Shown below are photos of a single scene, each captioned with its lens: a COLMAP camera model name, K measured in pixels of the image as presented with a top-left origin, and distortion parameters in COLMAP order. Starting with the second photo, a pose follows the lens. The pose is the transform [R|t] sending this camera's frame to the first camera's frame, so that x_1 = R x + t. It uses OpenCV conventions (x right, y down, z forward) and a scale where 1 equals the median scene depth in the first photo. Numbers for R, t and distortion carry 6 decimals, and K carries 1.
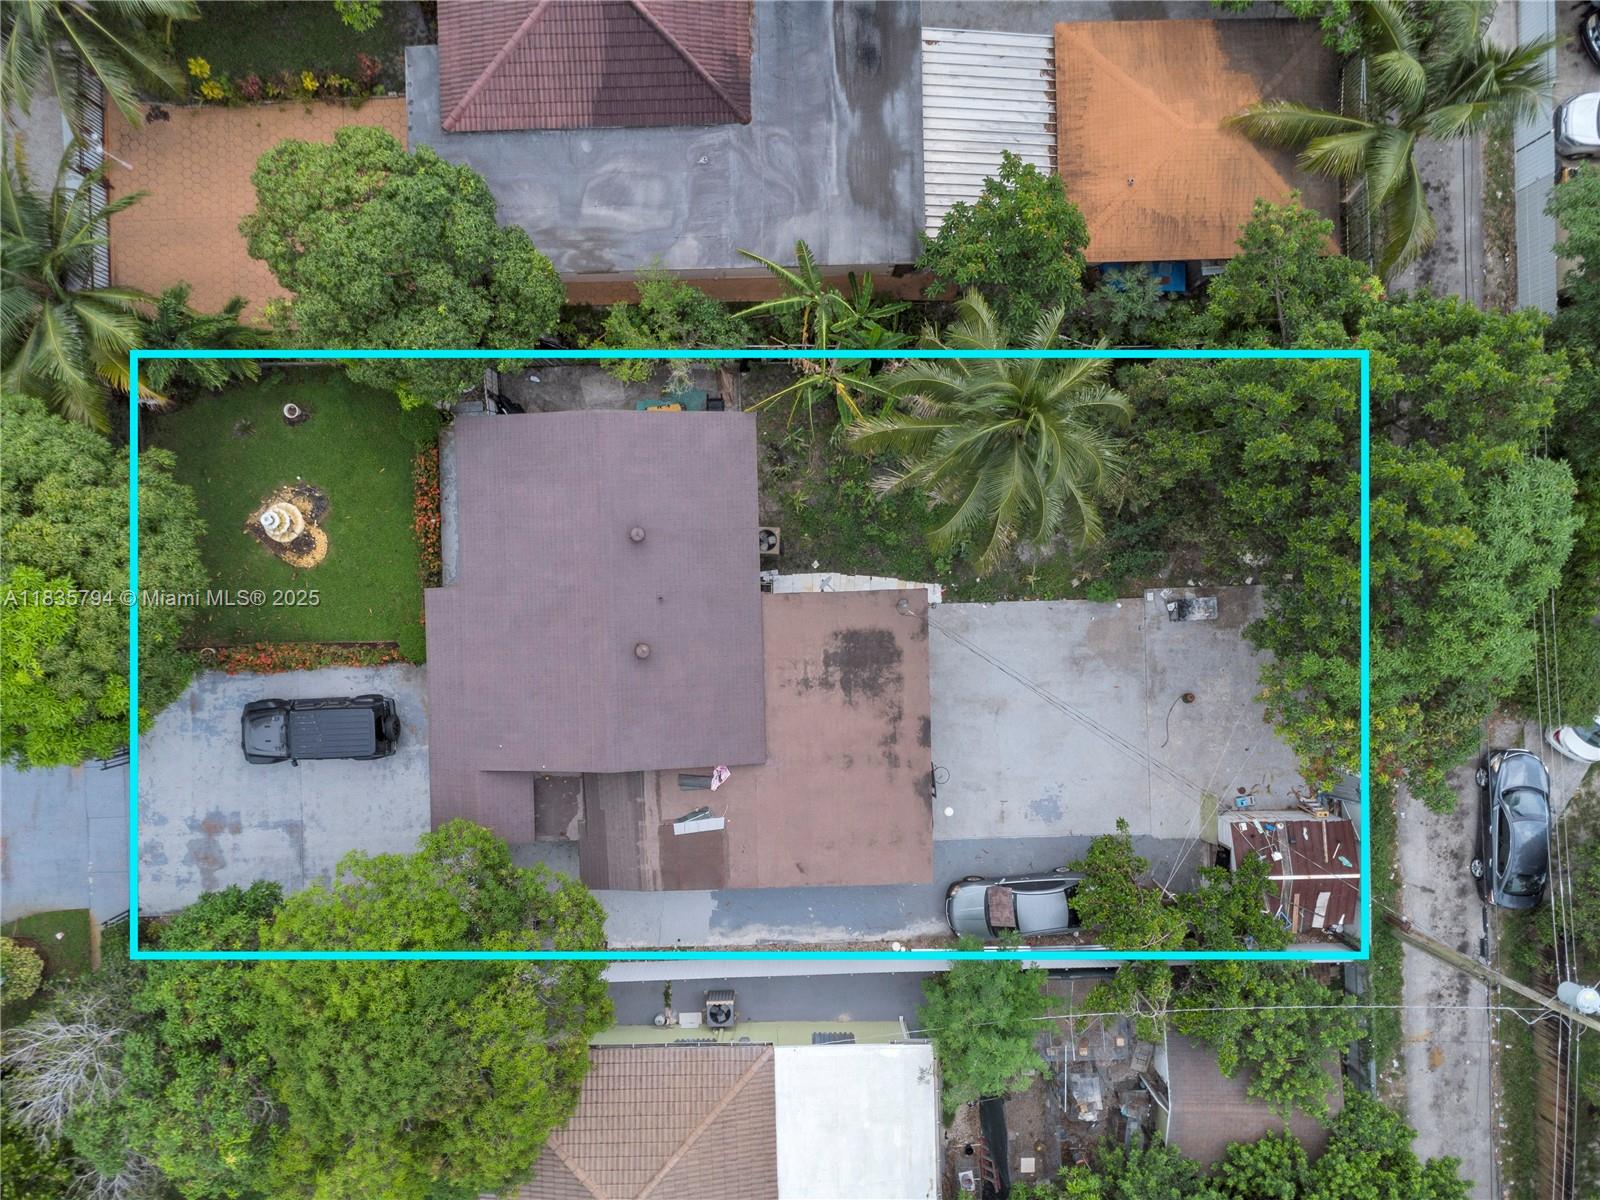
lens RADIAL K [[1155.1, 0, 800.0], [0, 1155.1, 600.0], [0, 0, 1]] dist [0.008936, -0.004059]
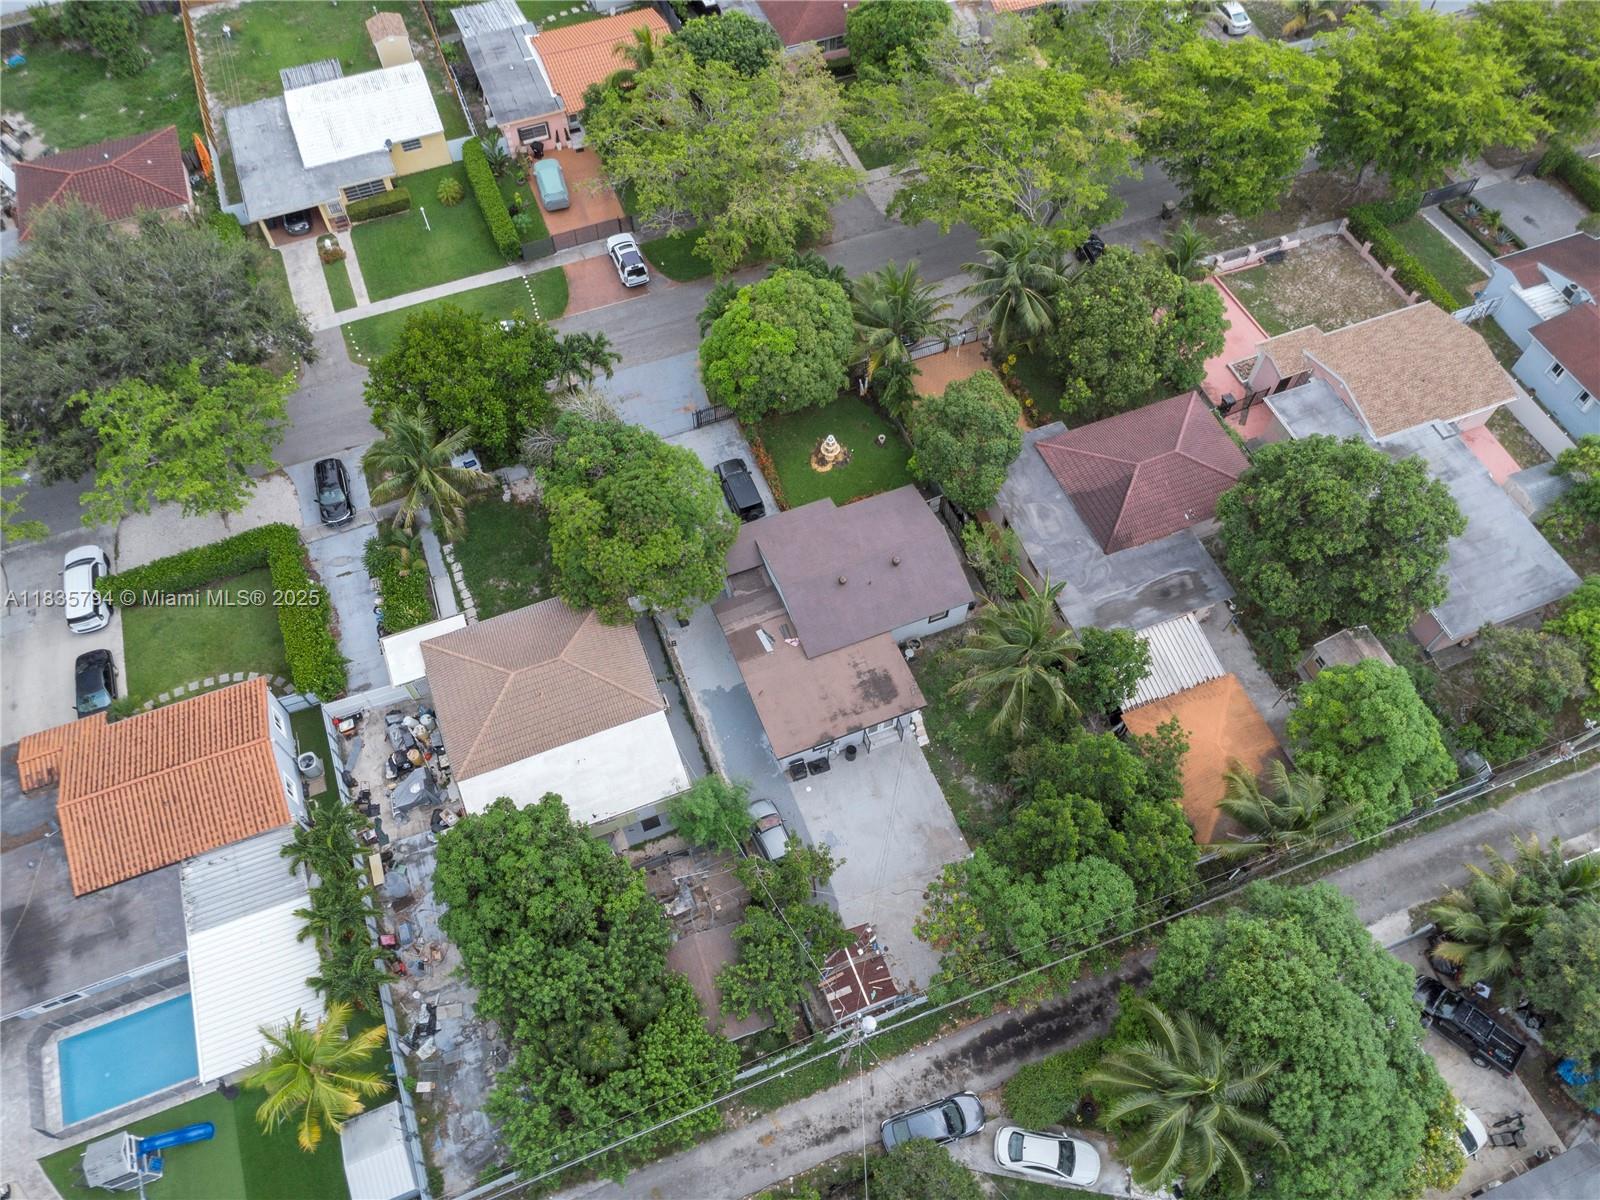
lens RADIAL K [[1155.1, 0, 800.0], [0, 1155.1, 600.0], [0, 0, 1]] dist [0.008936, -0.004059]
pose [[0.345779, 0.802238, -0.486674, 0.773979], [-0.938238, 0.288939, -0.190323, 0.465930], [-0.012066, 0.522426, 0.852599, -0.628693]]
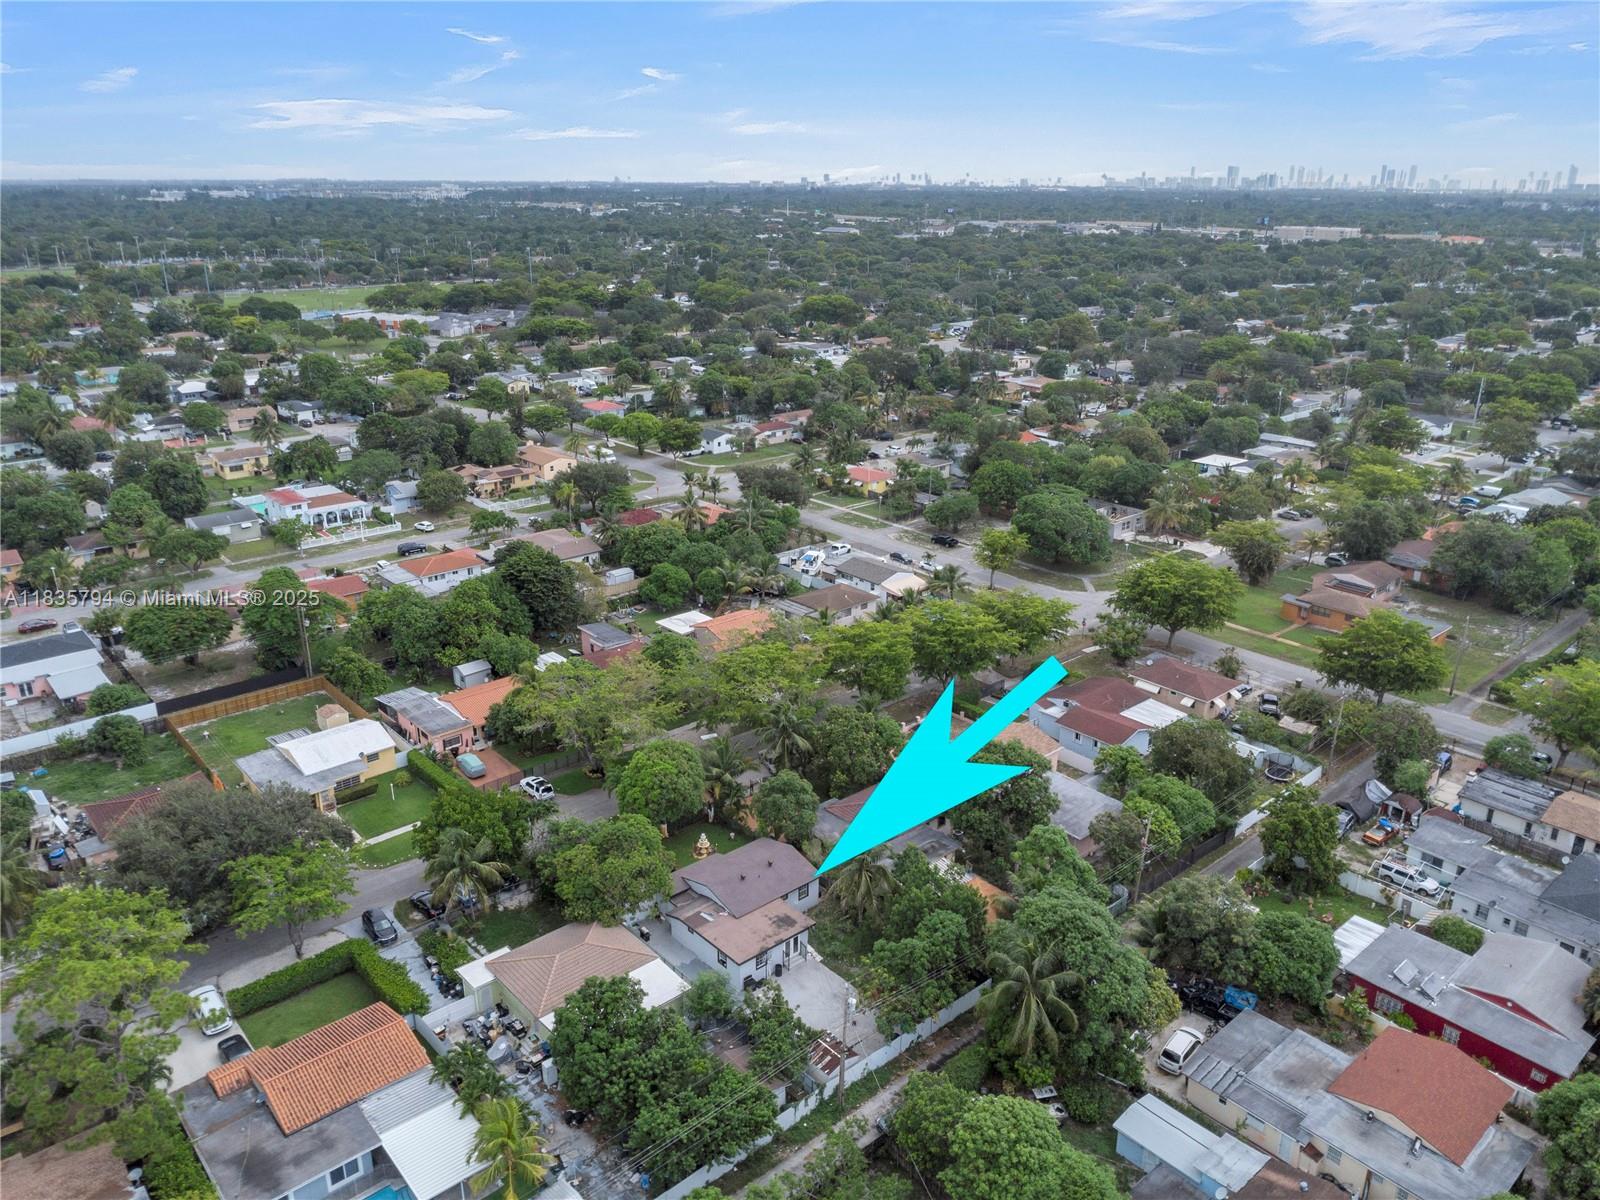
lens RADIAL K [[1155.1, 0, 800.0], [0, 1155.1, 600.0], [0, 0, 1]] dist [0.008936, -0.004059]
pose [[0.646417, 0.257858, -0.718091, 1.944204], [-0.762875, 0.202552, -0.613998, 1.629953], [-0.012873, 0.944713, 0.327646, -0.739186]]
